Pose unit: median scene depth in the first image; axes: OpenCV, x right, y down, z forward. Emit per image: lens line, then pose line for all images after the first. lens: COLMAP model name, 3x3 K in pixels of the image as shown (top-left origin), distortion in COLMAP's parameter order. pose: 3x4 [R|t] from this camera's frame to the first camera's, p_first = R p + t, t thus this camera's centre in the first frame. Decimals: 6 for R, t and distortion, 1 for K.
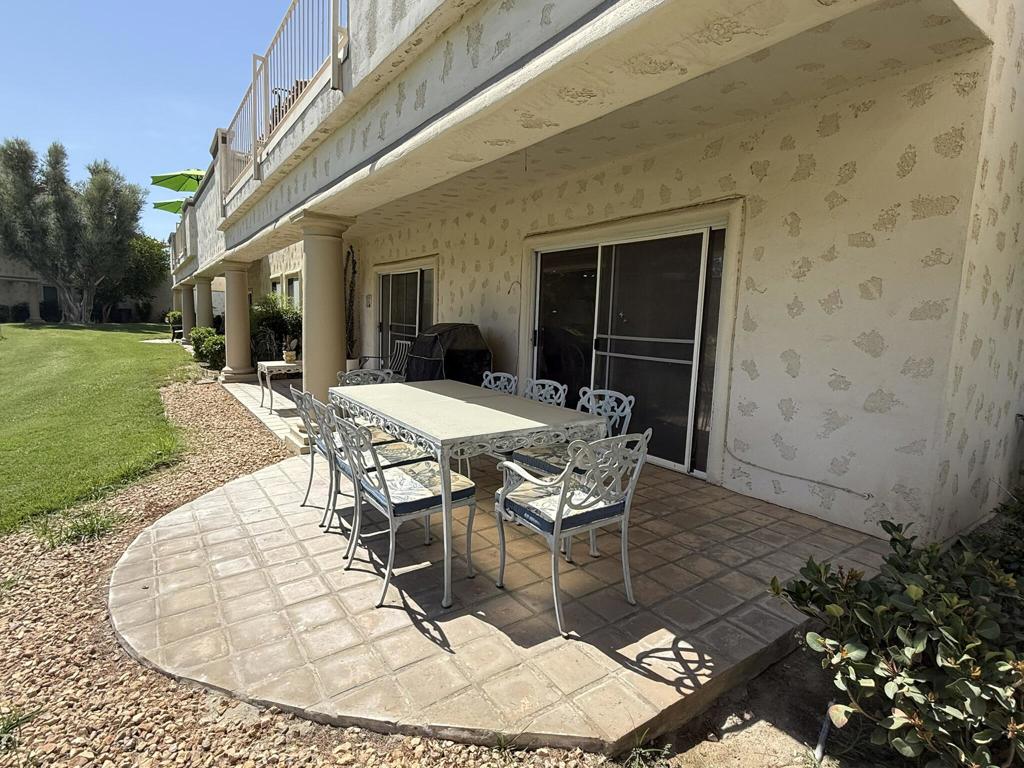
lens RADIAL K [[523.2, 0, 514.9], [0, 523.2, 381.4], [0, 0, 1]] dist [-0.000549, 0.000871]
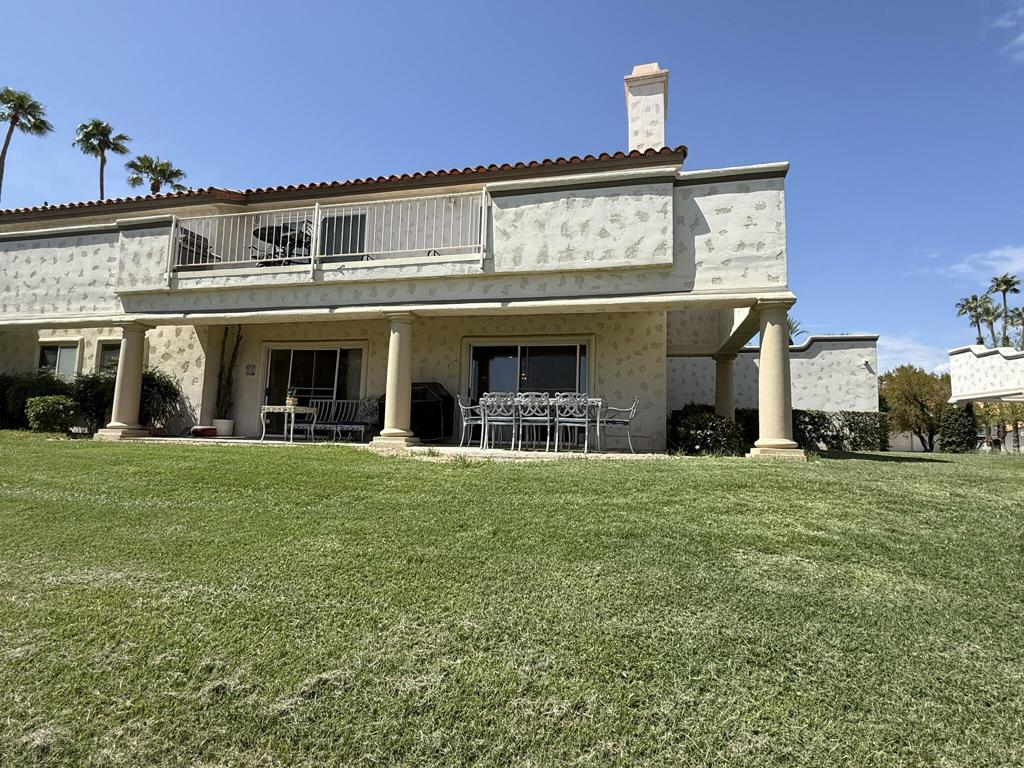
lens RADIAL K [[523.2, 0, 512.8], [0, 523.2, 385.8], [0, 0, 1]] dist [-0.000549, 0.000871]
pose [[0.754626, 0.052431, 0.654057, -1.496401], [0.073985, 0.983646, -0.164213, 0.291072], [-0.651971, 0.172310, 0.738406, -0.602197]]
